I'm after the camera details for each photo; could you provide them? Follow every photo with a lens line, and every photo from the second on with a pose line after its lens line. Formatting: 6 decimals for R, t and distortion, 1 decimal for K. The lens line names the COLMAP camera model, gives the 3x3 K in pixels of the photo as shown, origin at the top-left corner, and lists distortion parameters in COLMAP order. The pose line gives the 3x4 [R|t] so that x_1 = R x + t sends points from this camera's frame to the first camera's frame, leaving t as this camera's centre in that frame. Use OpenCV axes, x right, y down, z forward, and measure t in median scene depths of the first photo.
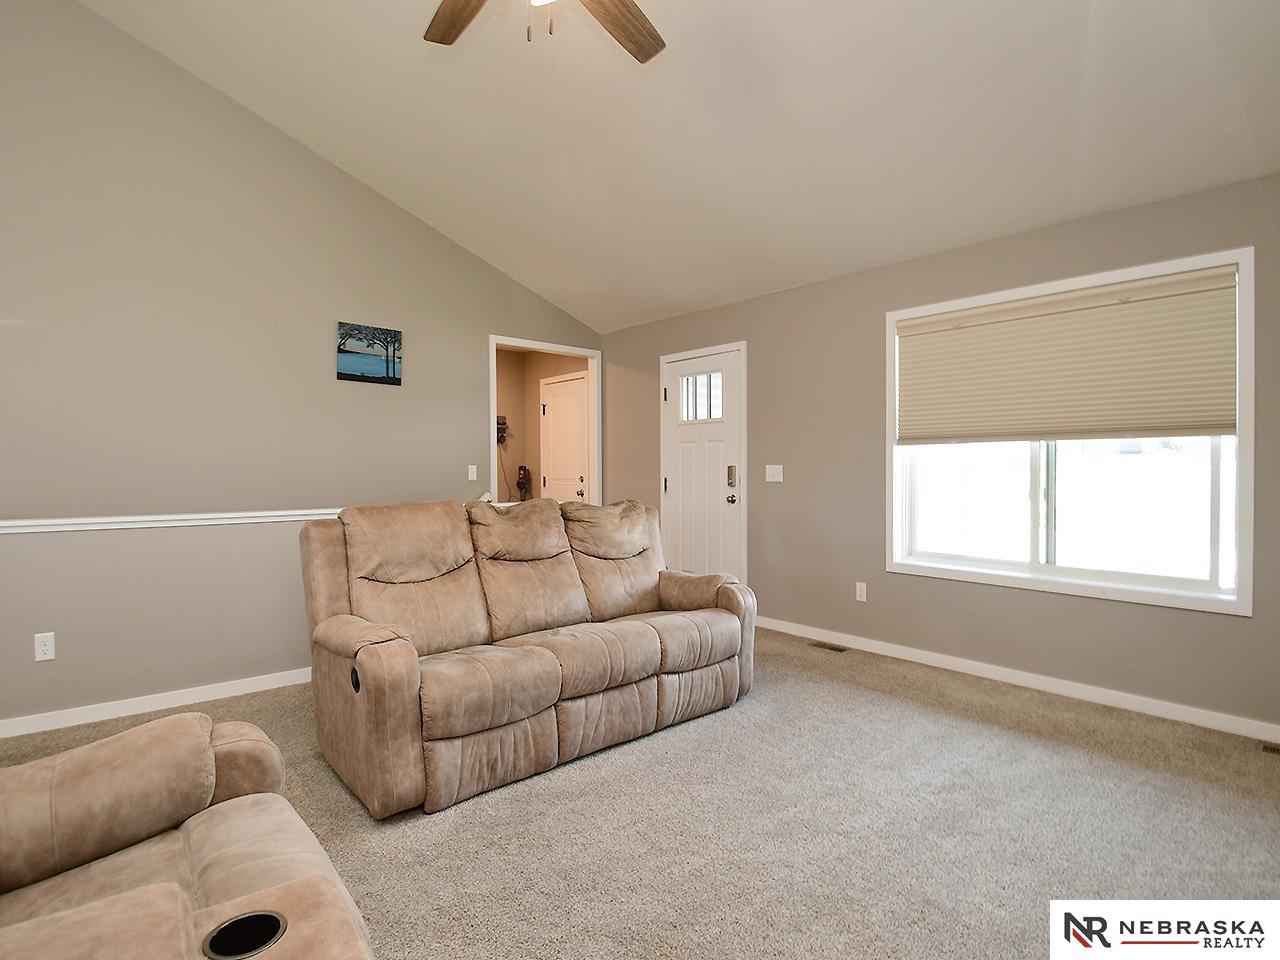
lens RADIAL K [[688.6, 0, 636.7], [0, 688.6, 448.6], [0, 0, 1]] dist [0.001822, -0.000184]
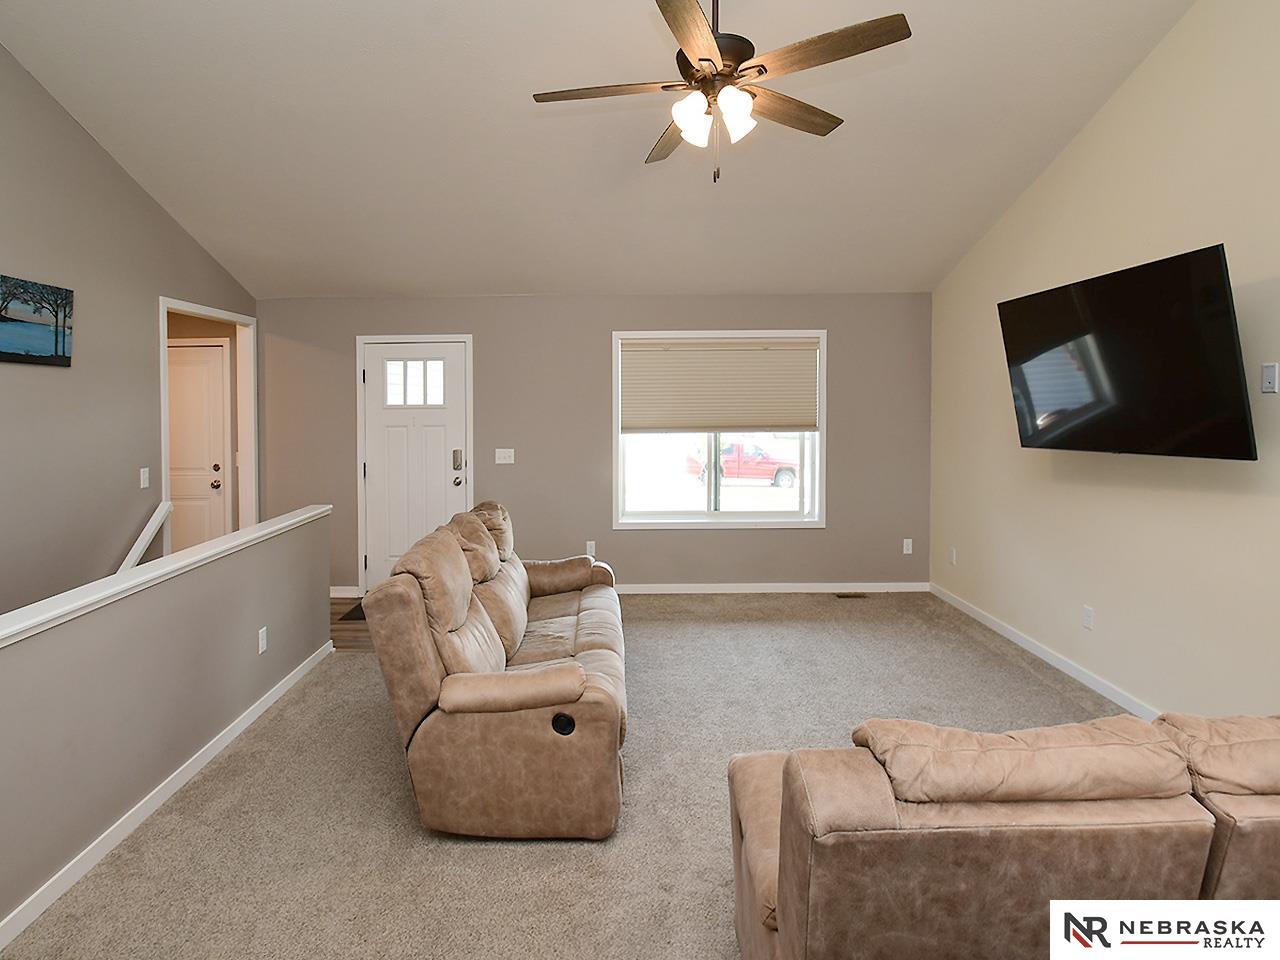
lens RADIAL K [[671.6, 0, 637.8], [0, 671.6, 405.1], [0, 0, 1]] dist [0.000548, -0.000282]
pose [[0.656111, -0.010662, 0.754589, -0.494199], [-0.012054, 0.999625, 0.024605, -0.079070], [-0.754568, -0.025239, 0.655737, 0.116483]]
